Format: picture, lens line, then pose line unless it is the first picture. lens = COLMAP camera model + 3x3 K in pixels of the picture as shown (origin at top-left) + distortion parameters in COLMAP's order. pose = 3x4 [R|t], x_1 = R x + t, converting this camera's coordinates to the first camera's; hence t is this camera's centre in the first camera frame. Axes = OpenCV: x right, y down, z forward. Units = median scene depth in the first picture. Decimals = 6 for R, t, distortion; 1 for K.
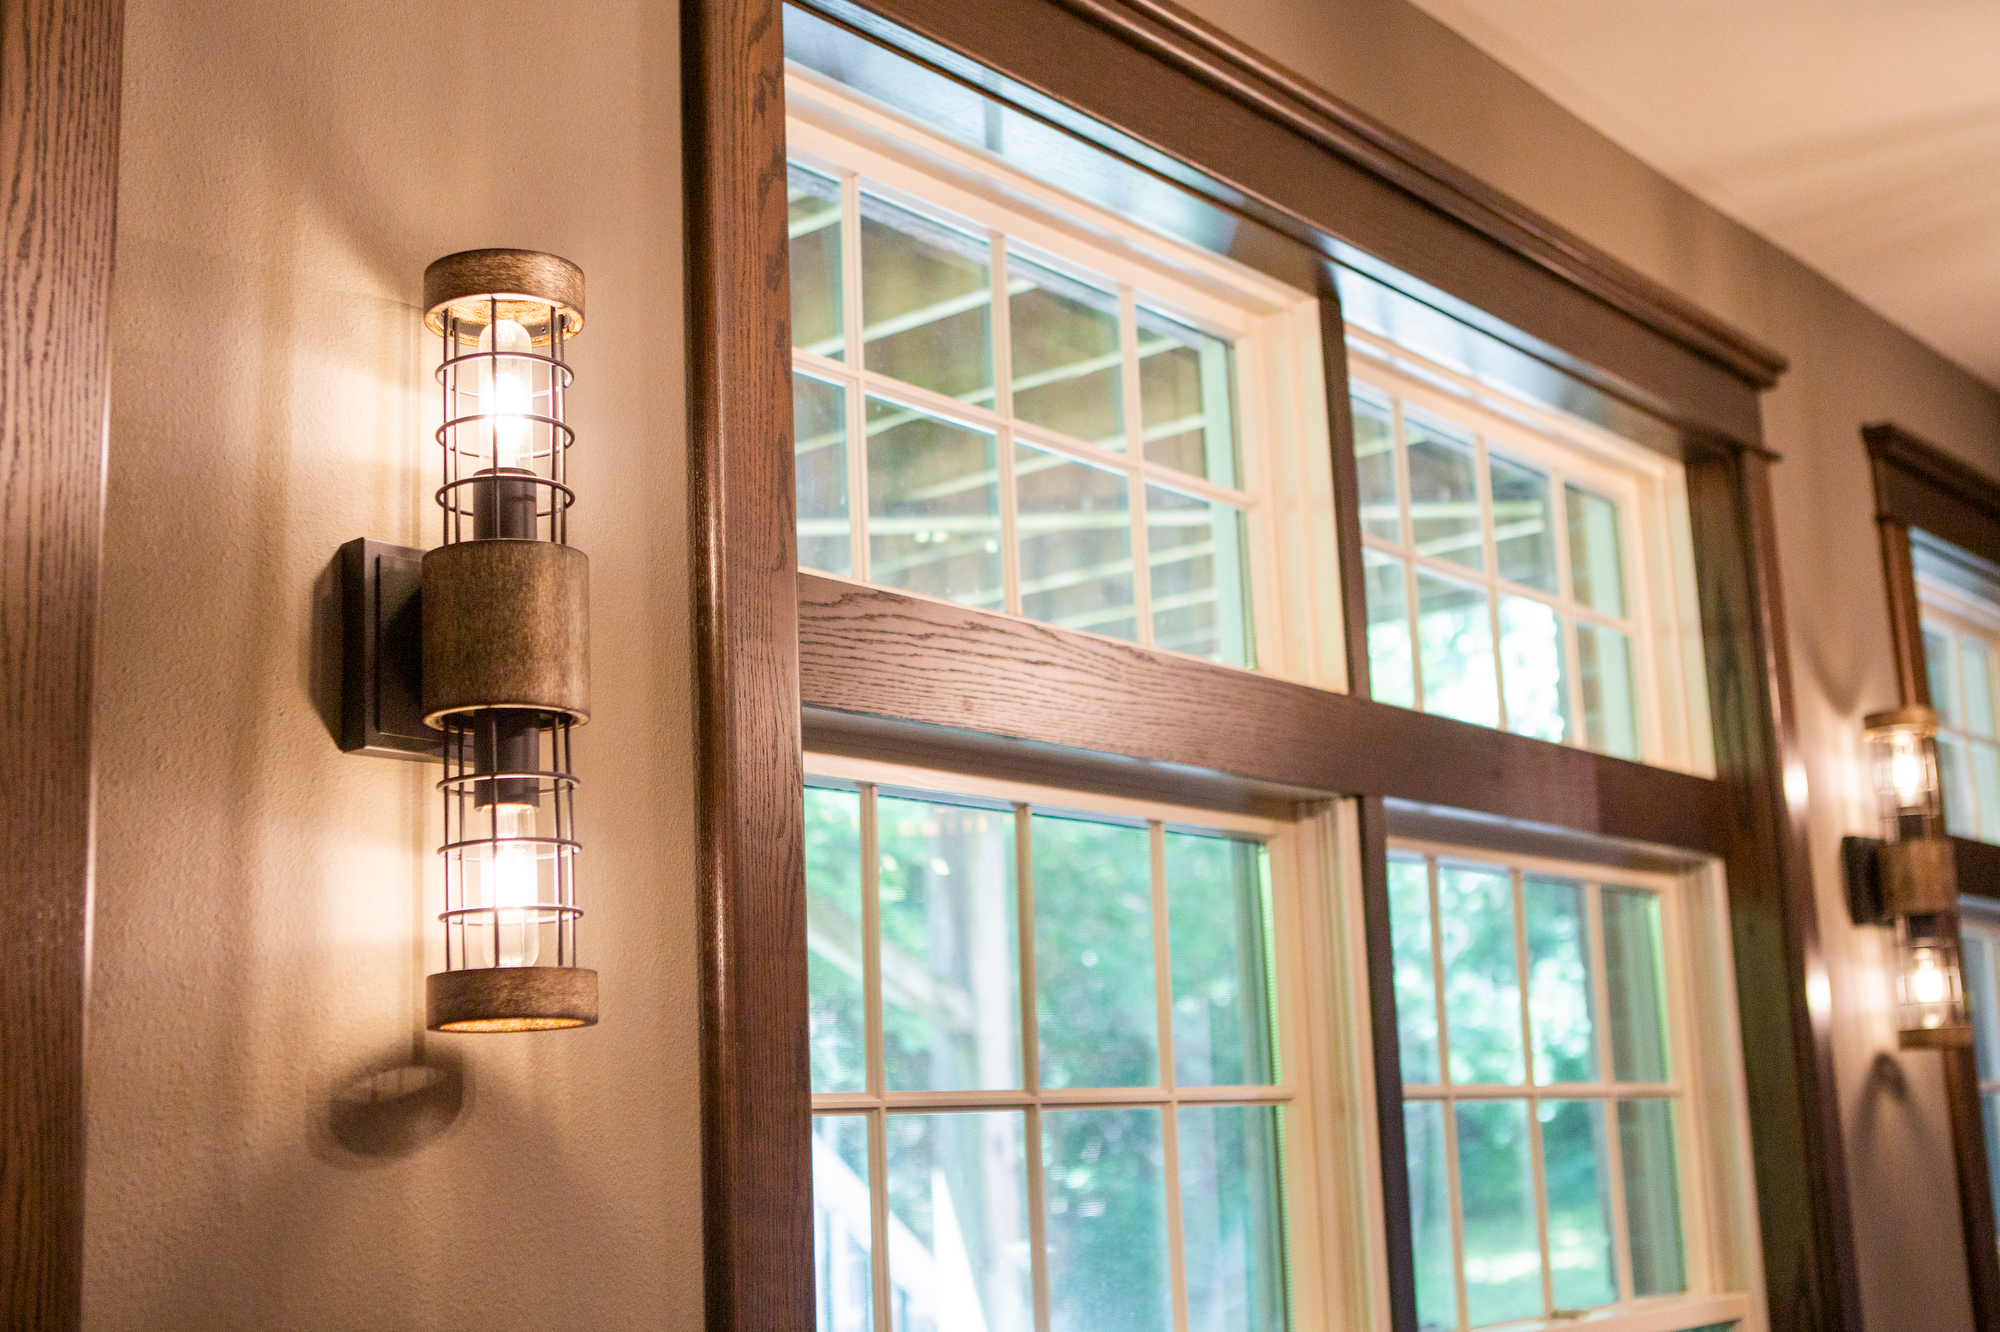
lens RADIAL K [[2456.3, 0, 959.8], [0, 2456.3, 665.5], [0, 0, 1]] dist [-0.019223, -0.020298]
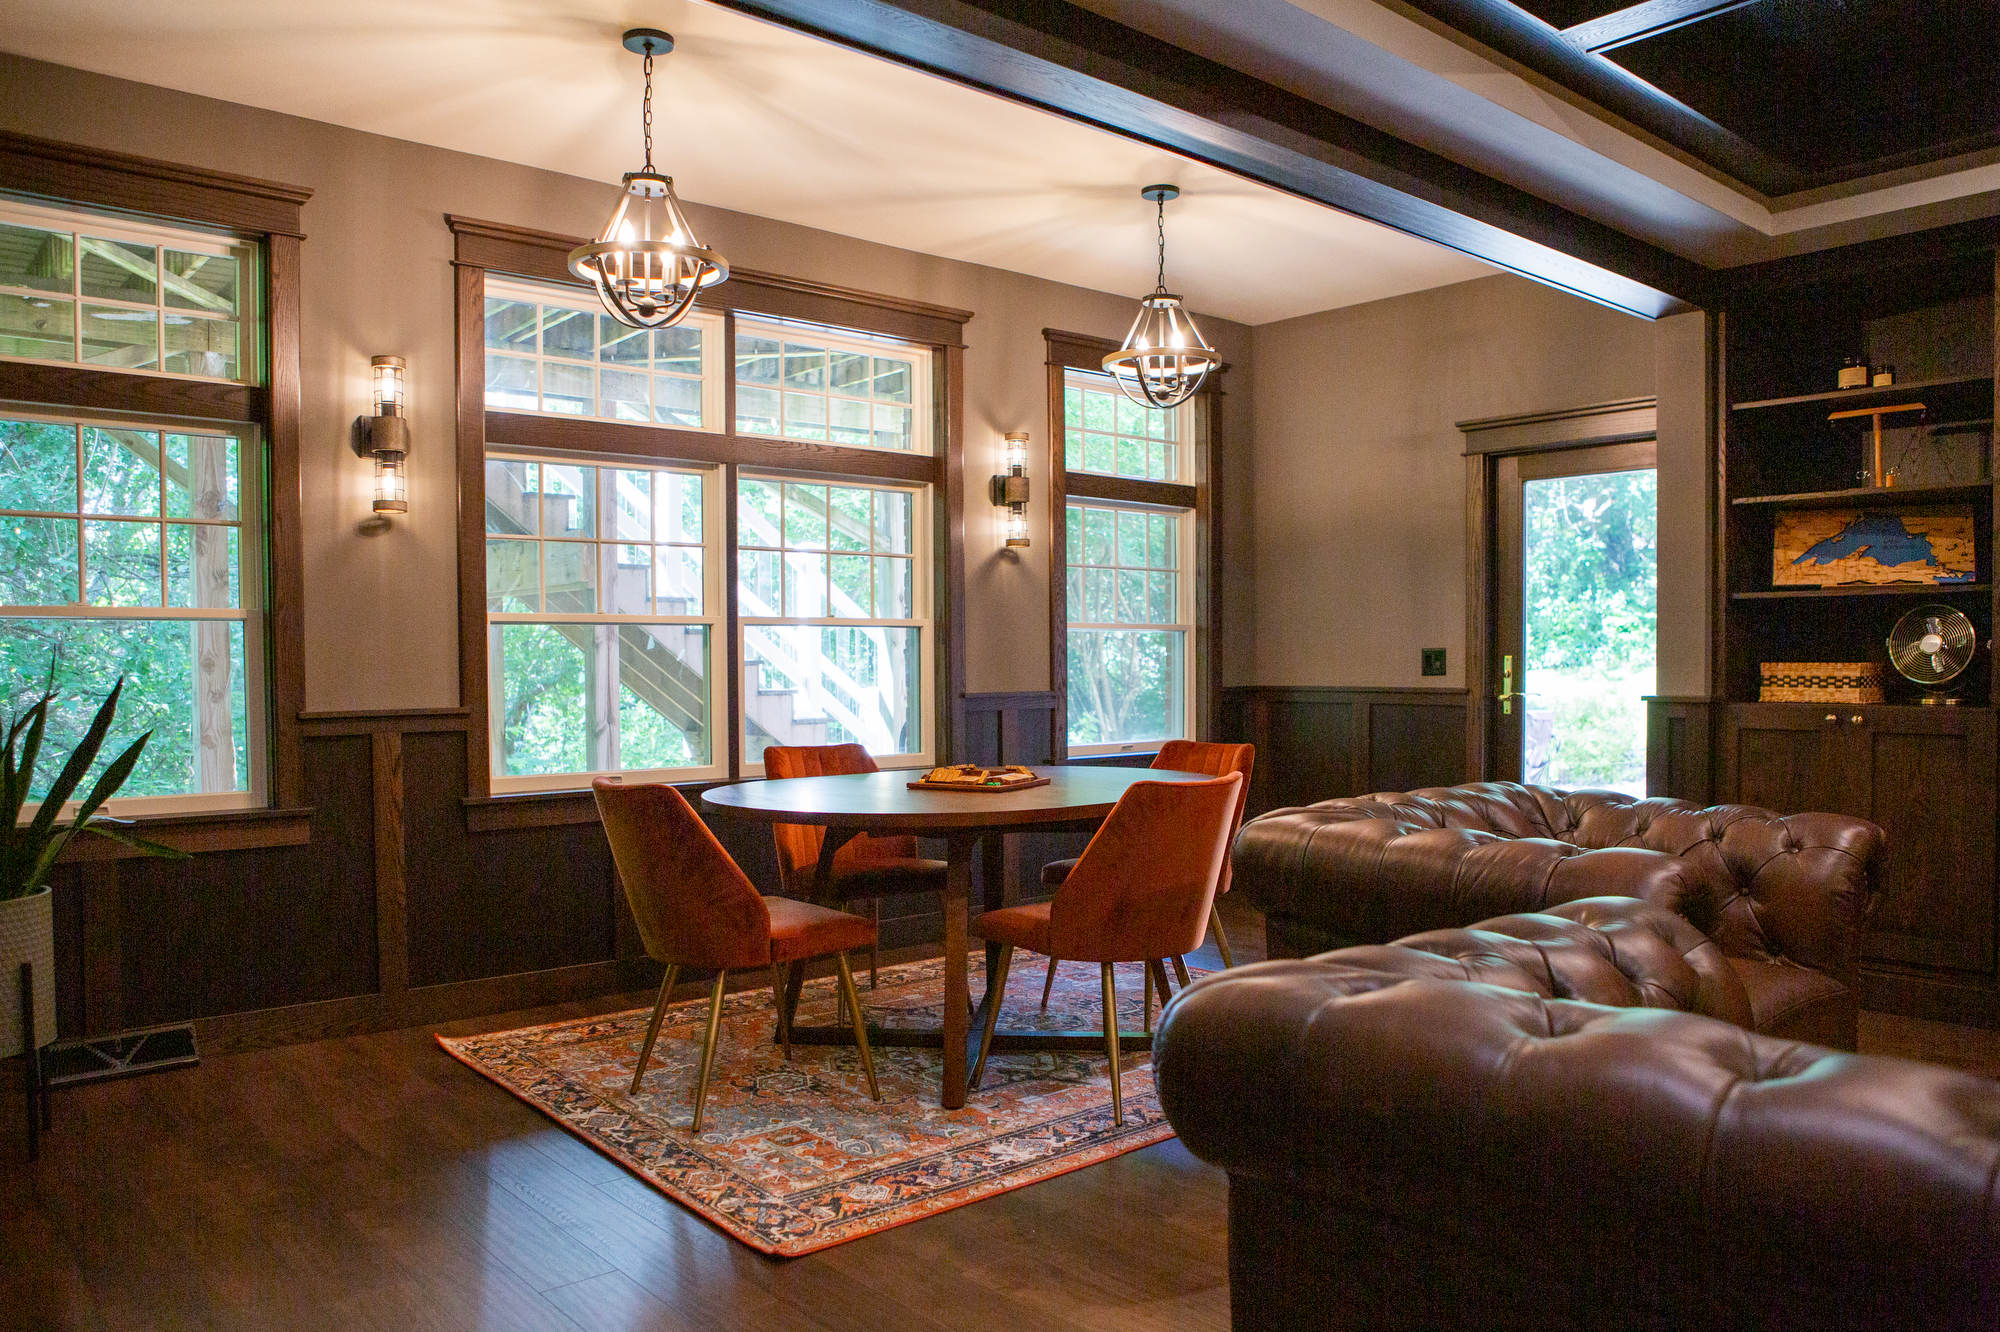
lens RADIAL K [[1402.0, 0, 1009.1], [0, 1402.0, 694.4], [0, 0, 1]] dist [-0.096410, 0.075559]
pose [[0.986460, 0.036912, -0.159792, 1.530389], [0.000197, 0.974075, 0.226225, -0.130141], [0.164000, -0.223193, 0.960879, -1.607192]]
